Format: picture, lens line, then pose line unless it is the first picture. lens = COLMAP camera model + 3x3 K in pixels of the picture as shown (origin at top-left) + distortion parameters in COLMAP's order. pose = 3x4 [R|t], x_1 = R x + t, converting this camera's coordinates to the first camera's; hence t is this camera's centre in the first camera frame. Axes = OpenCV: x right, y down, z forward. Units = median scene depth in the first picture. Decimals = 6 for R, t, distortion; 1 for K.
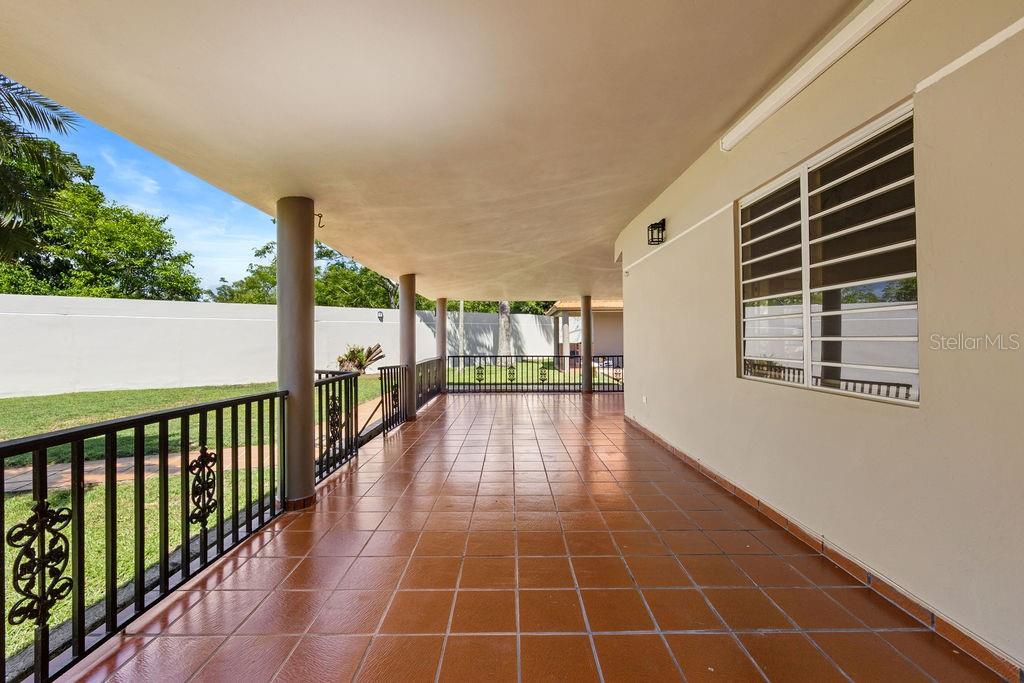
lens RADIAL K [[407.1, 0, 509.5], [0, 407.1, 340.6], [0, 0, 1]] dist [-0.000543, -0.000292]
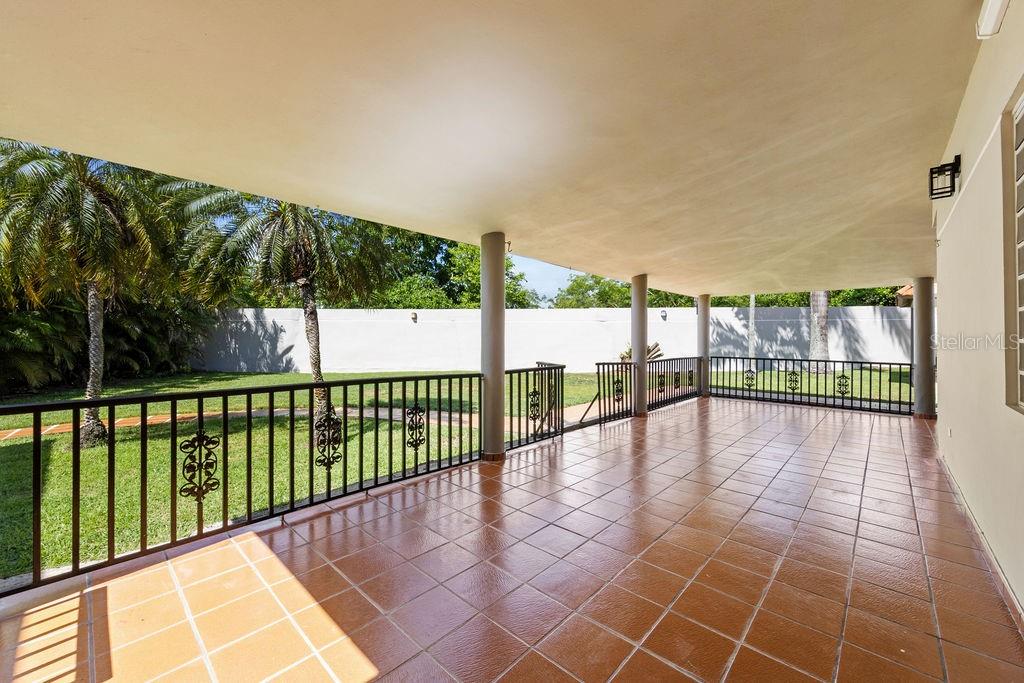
lens RADIAL K [[407.1, 0, 517.1], [0, 407.1, 338.5], [0, 0, 1]] dist [-0.000543, -0.000292]
pose [[0.724917, 0.007567, -0.688794, 0.172342], [-0.009488, 0.999954, 0.001000, 0.000253], [0.688770, 0.005811, 0.724956, 0.024003]]
